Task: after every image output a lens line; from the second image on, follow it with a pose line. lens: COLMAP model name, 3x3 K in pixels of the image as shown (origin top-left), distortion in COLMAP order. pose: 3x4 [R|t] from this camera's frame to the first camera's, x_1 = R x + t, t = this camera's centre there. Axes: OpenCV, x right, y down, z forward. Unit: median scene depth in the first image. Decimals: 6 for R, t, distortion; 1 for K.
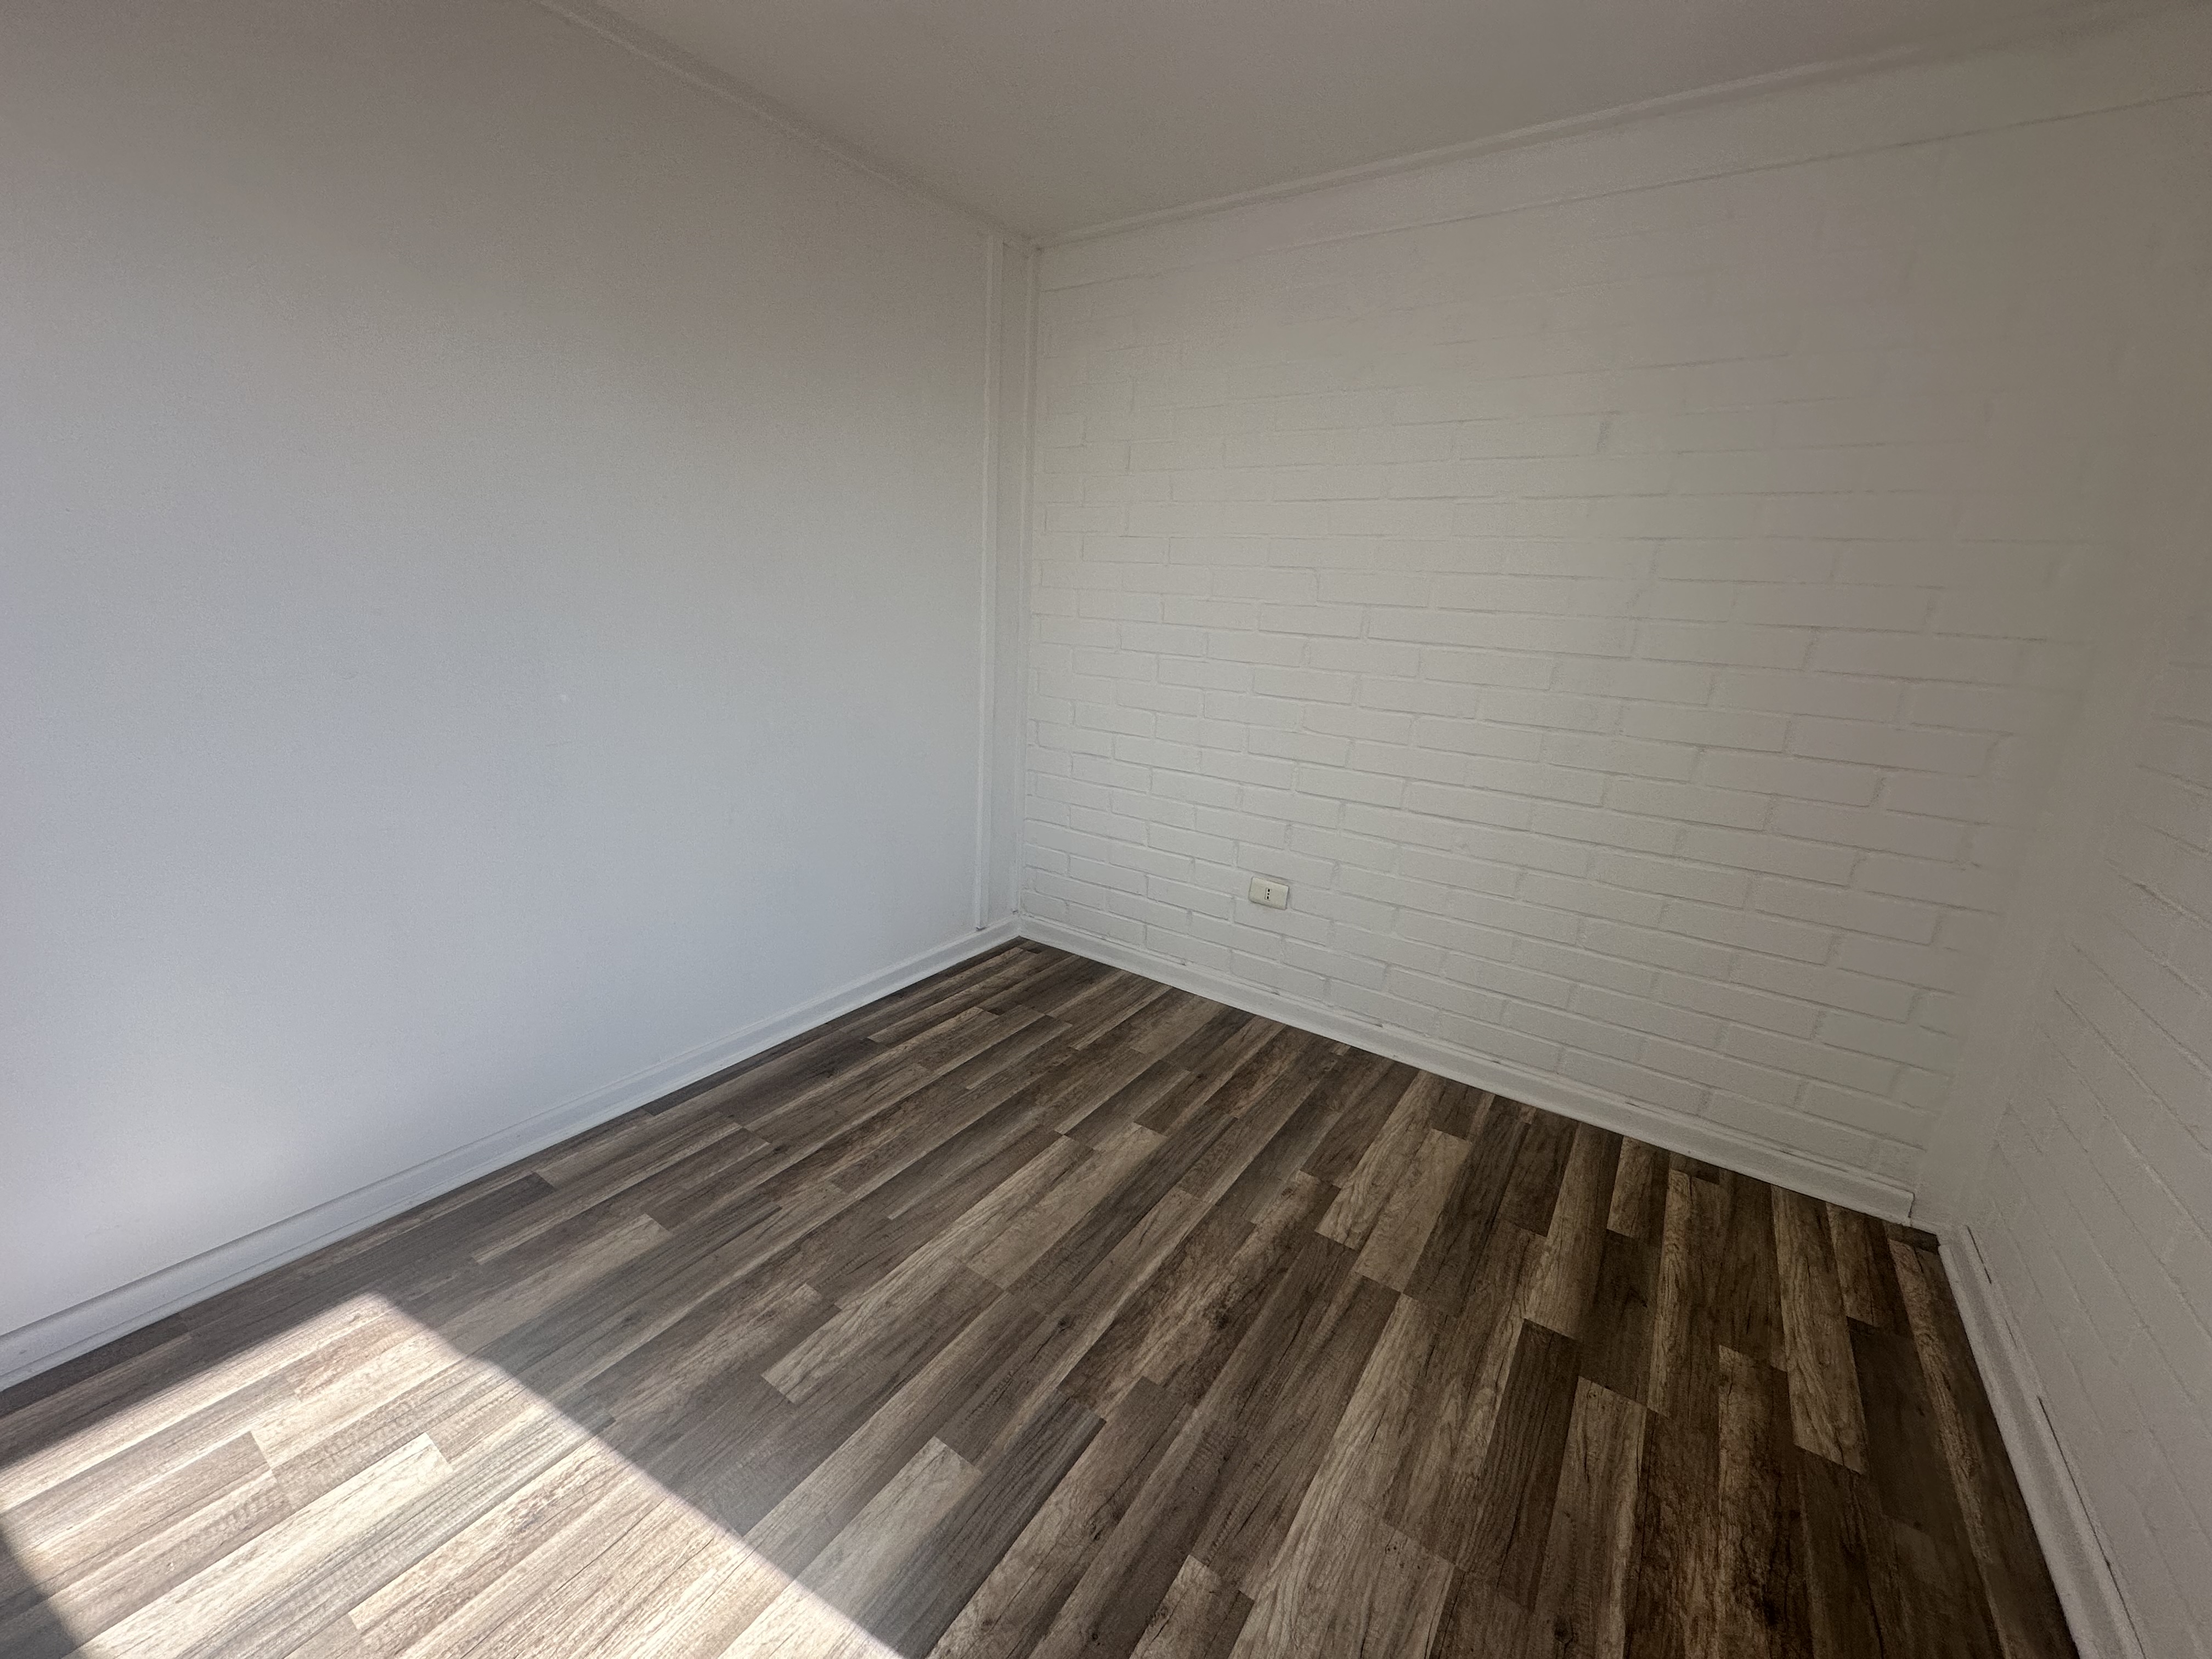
lens RADIAL K [[885.7, 0, 1106.0], [0, 885.7, 829.5], [0, 0, 1]] dist [-0.002795, 0.000028]
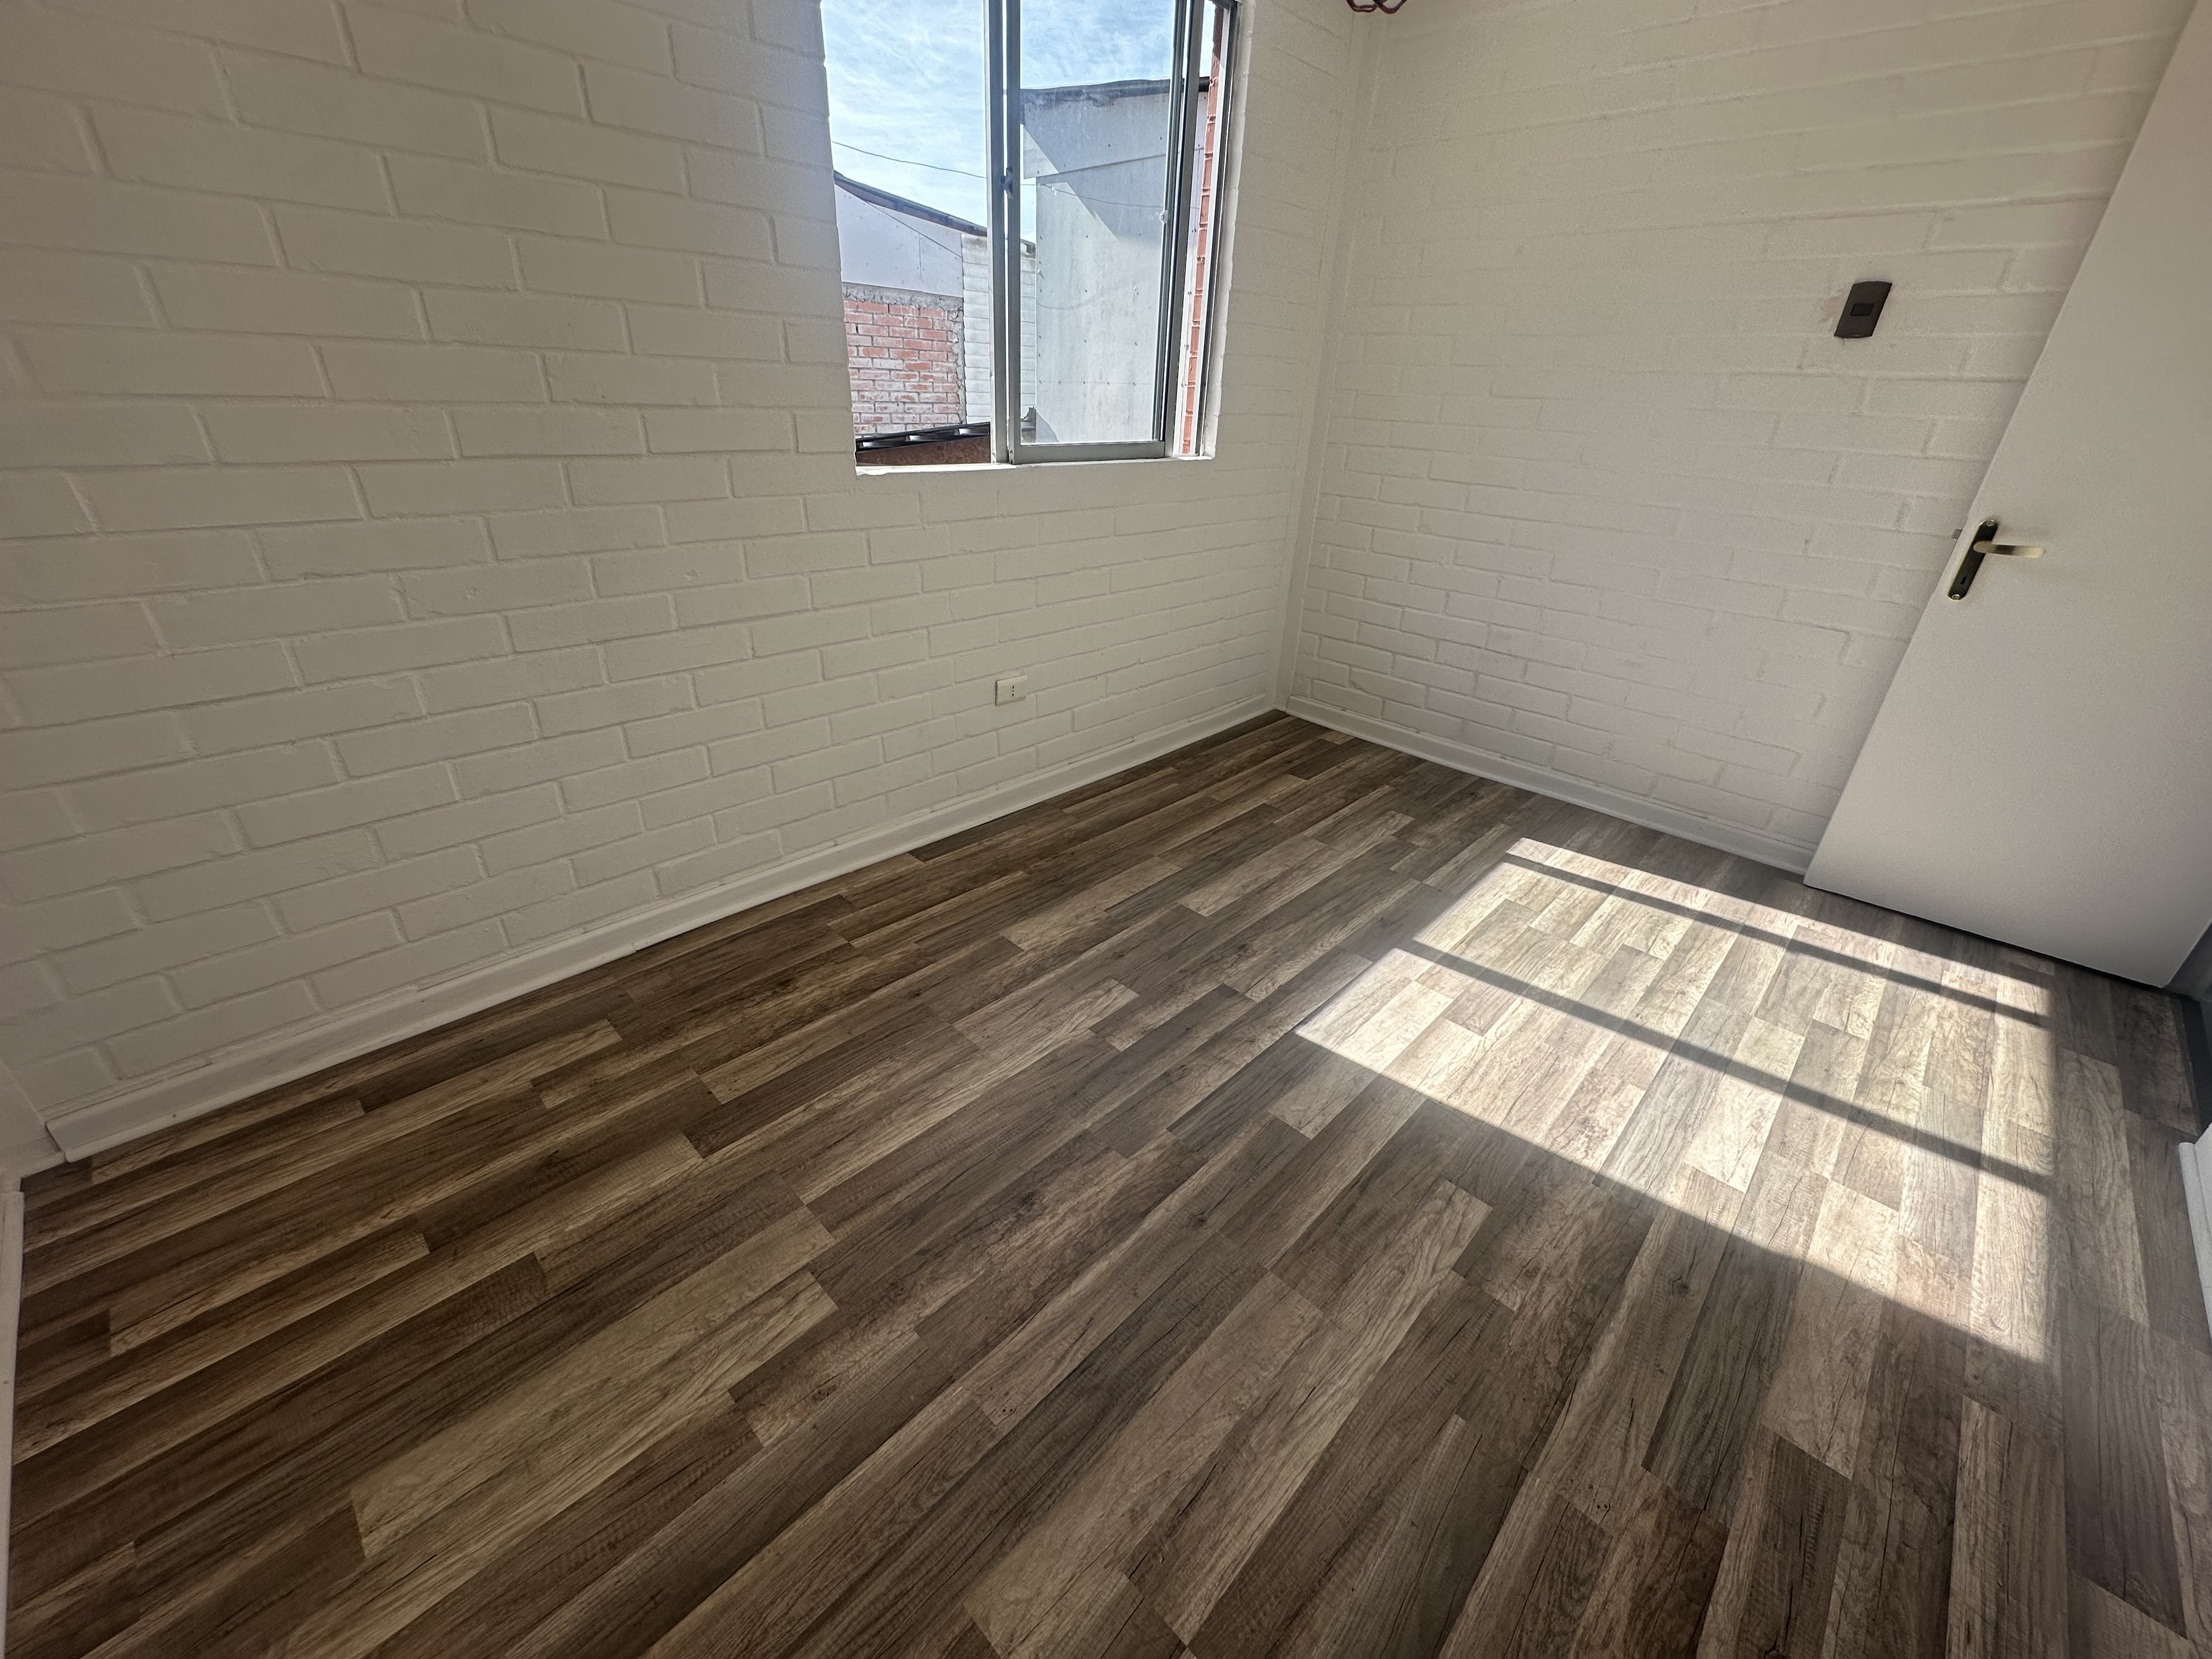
lens RADIAL K [[885.7, 0, 1106.0], [0, 885.7, 829.5], [0, 0, 1]] dist [-0.002795, 0.000028]
pose [[-0.981530, -0.157664, 0.108353, 0.012770], [-0.044901, 0.740420, 0.670643, -0.351158], [-0.185963, 0.653391, -0.733824, 1.401708]]
